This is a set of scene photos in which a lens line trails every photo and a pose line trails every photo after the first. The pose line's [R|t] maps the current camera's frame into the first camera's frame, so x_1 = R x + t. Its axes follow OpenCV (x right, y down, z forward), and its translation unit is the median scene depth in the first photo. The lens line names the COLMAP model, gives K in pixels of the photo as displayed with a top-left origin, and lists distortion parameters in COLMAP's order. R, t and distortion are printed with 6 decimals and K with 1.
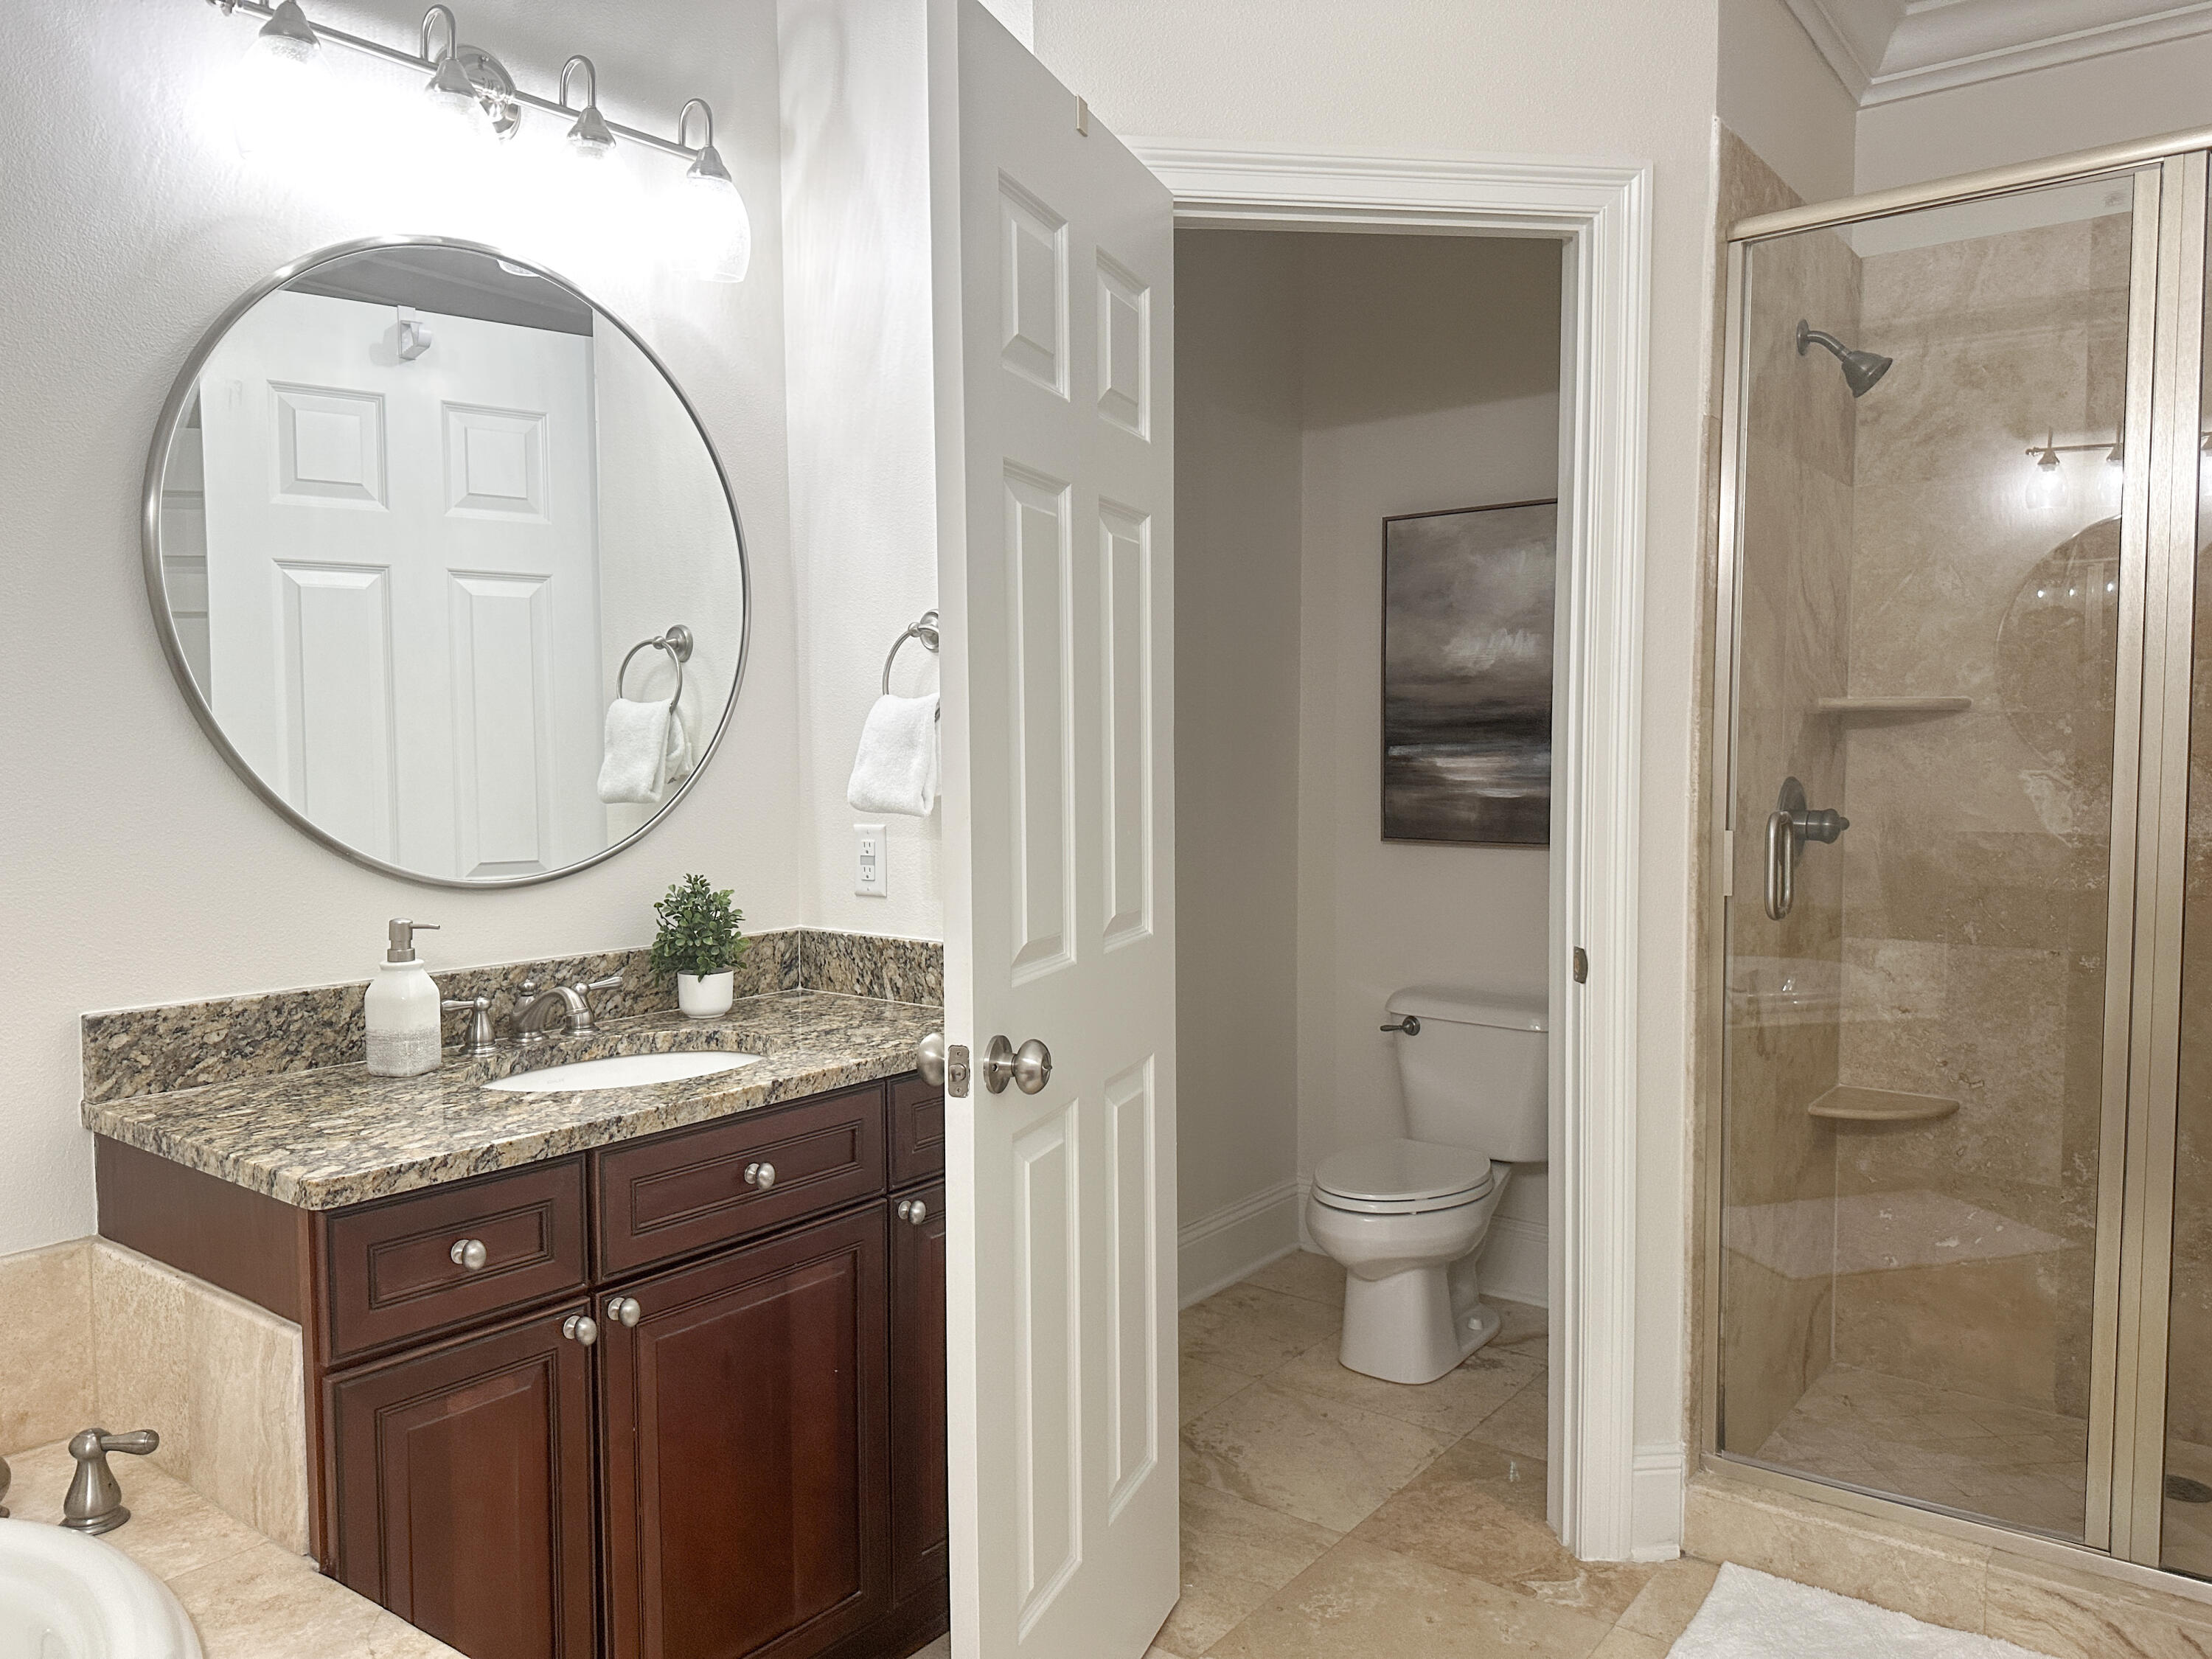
lens RADIAL K [[1565.8, 0, 1114.0], [0, 1565.8, 841.0], [0, 0, 1]] dist [0.062886, -0.086369]
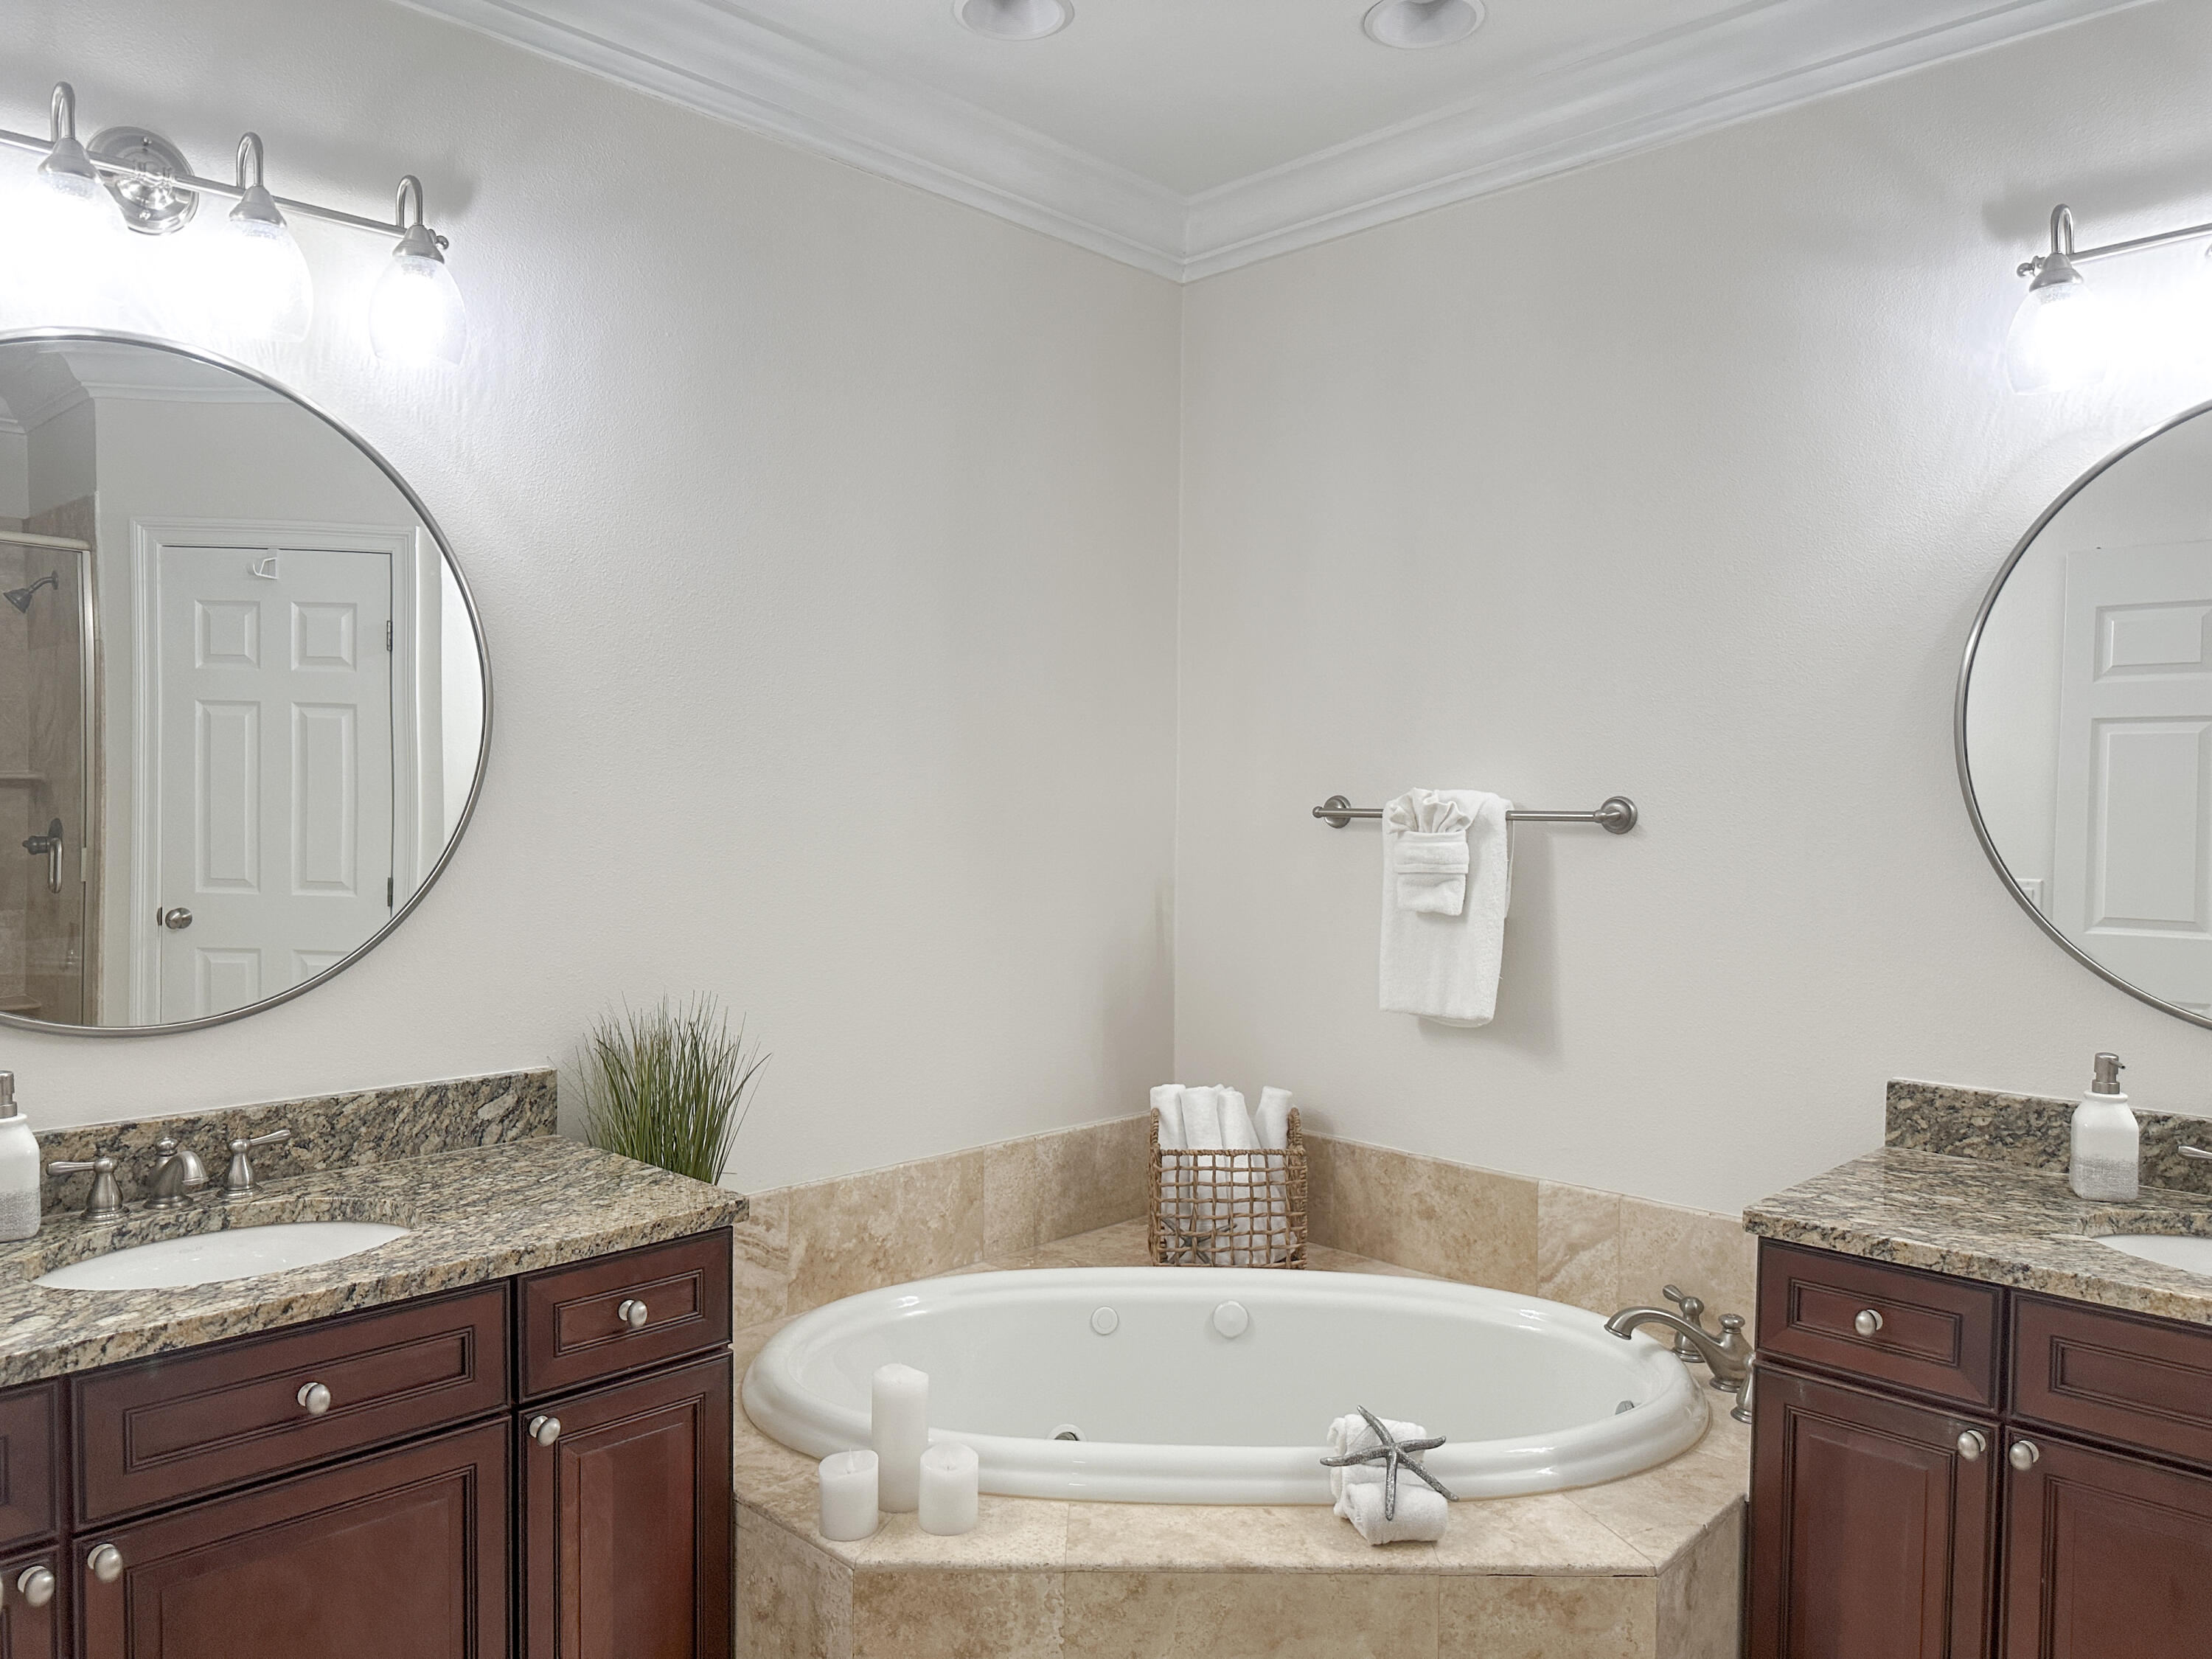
lens RADIAL K [[1577.5, 0, 1113.2], [0, 1577.5, 843.1], [0, 0, 1]] dist [0.000592, -0.003650]
pose [[-0.122113, 0.033173, -0.991962, 0.695373], [-0.066887, 0.996894, 0.041571, -0.093449], [0.990260, 0.071425, -0.119515, 0.457507]]
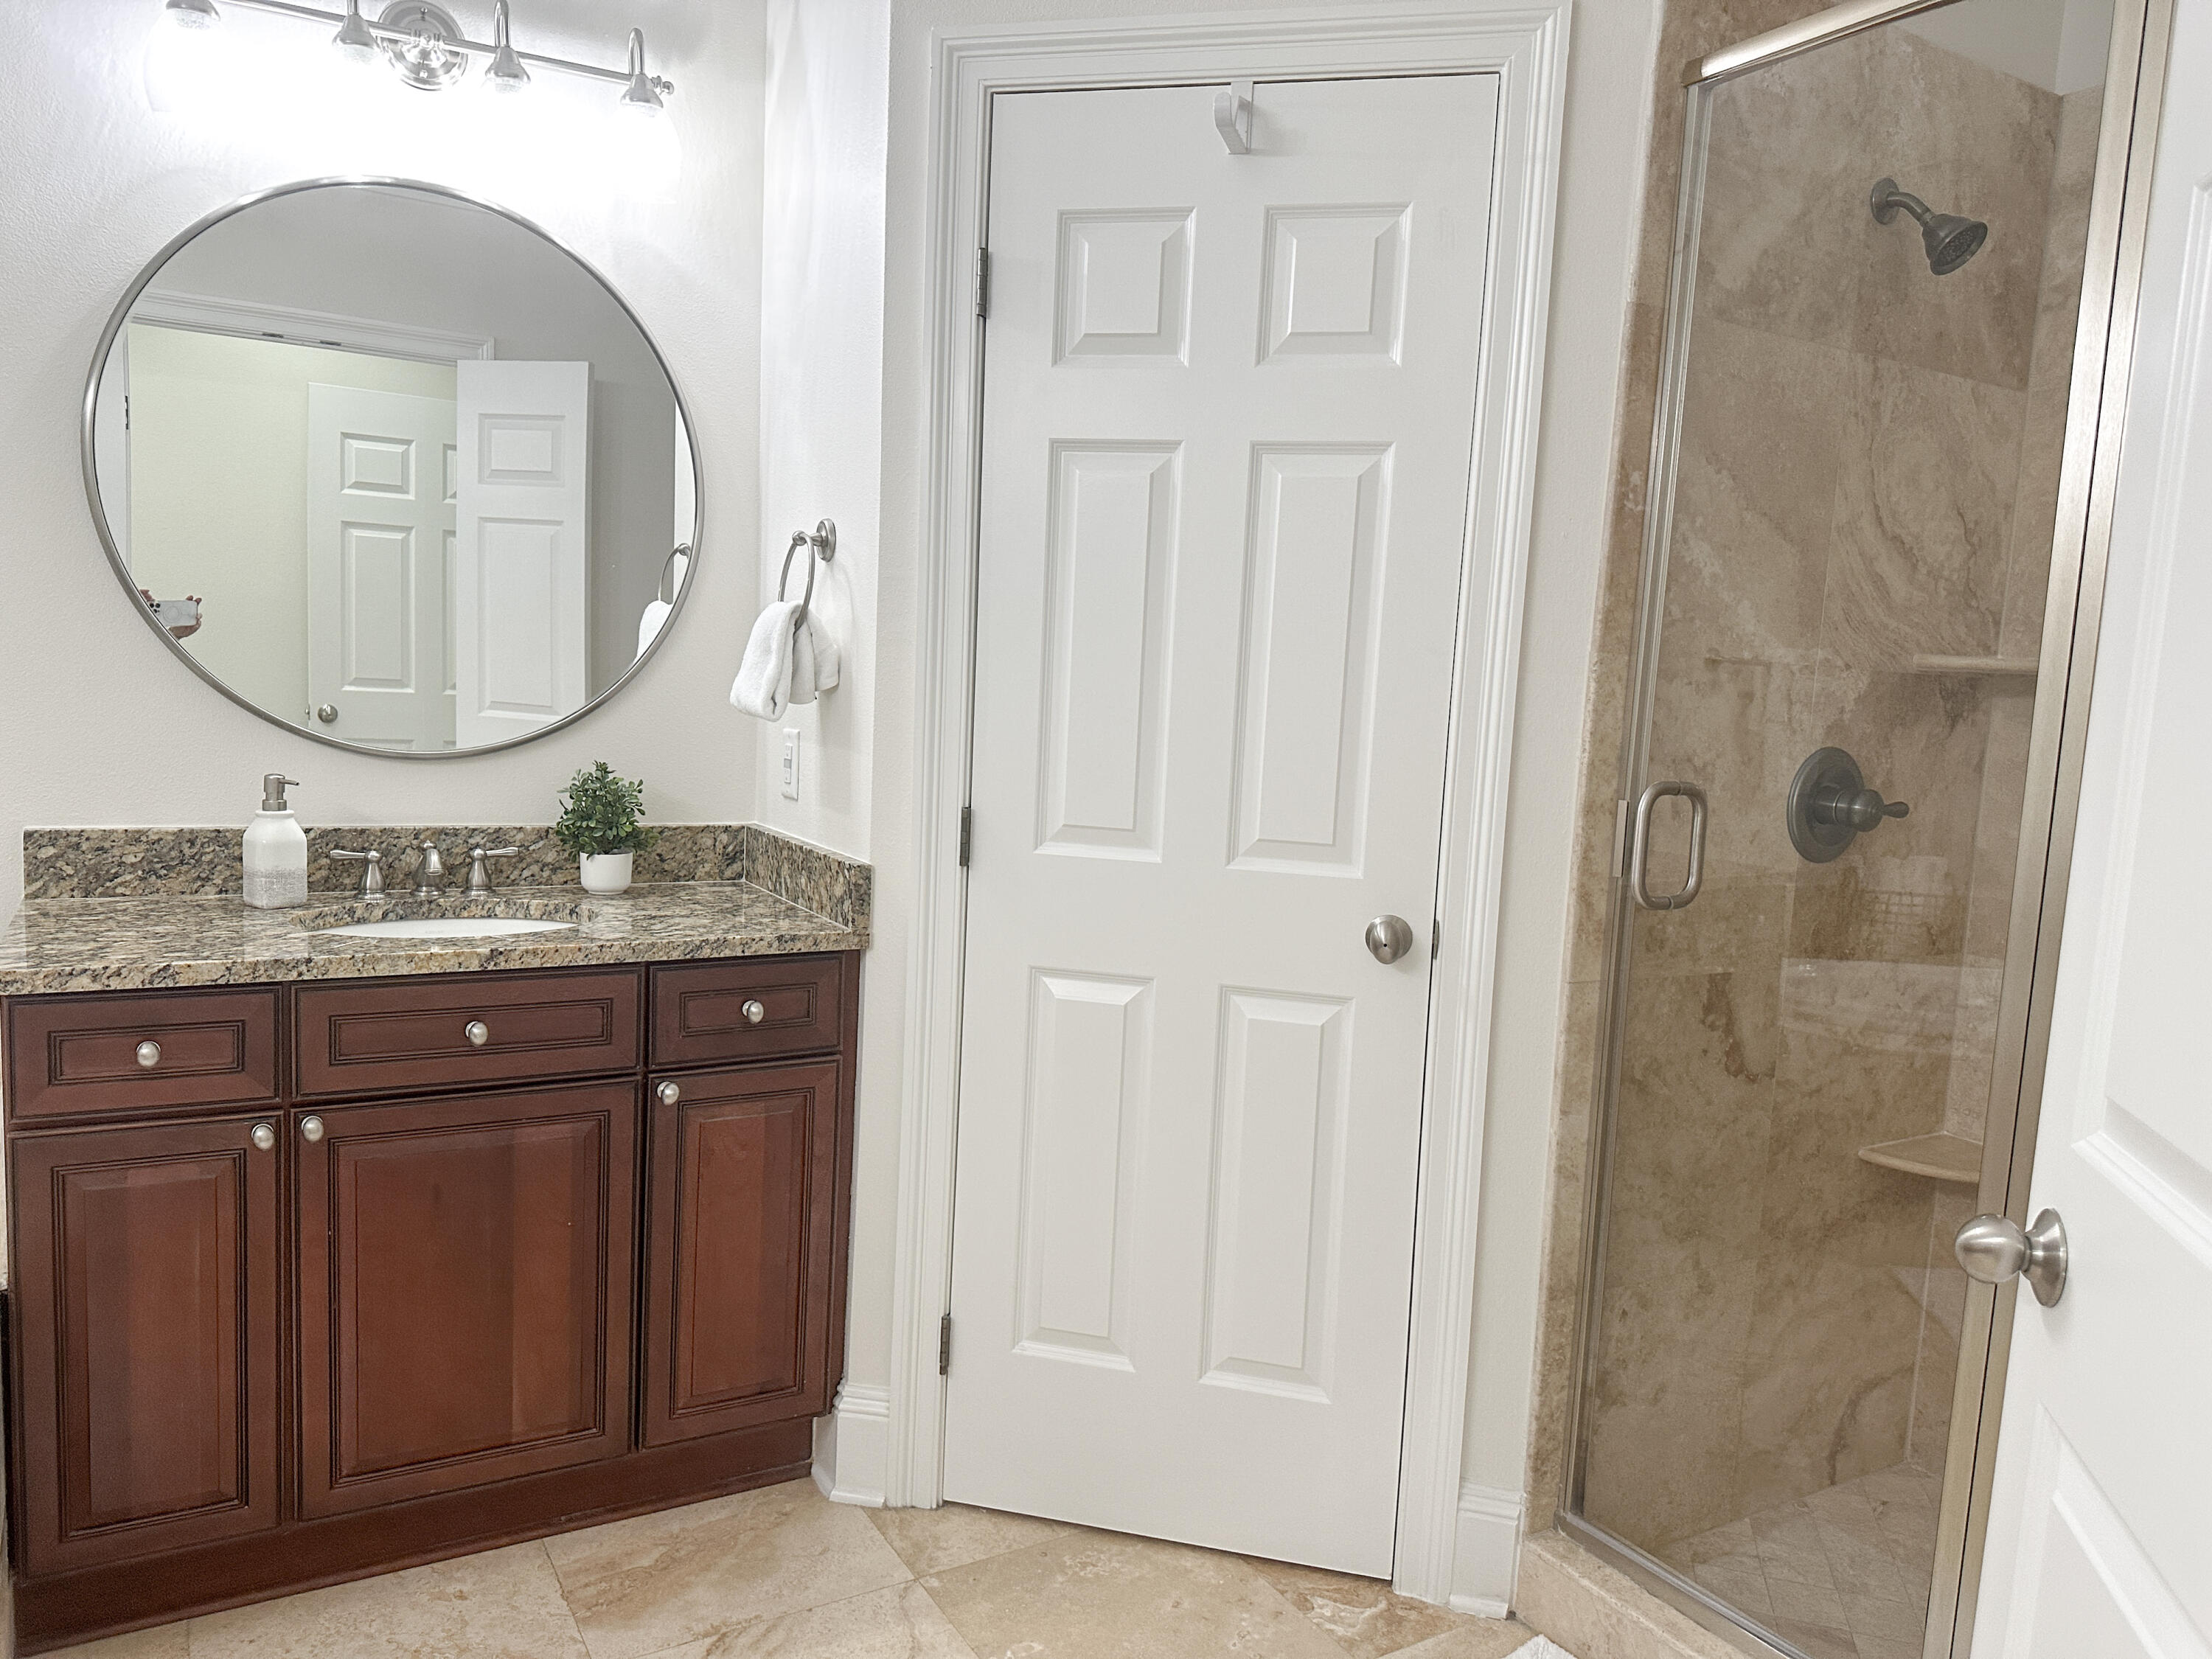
lens RADIAL K [[1577.5, 0, 1113.2], [0, 1577.5, 843.1], [0, 0, 1]] dist [0.000592, -0.003650]
pose [[0.927108, 0.091121, -0.363548, 0.557900], [-0.075685, 0.995529, 0.056514, -0.012991], [0.367072, -0.024880, 0.929860, 0.146349]]
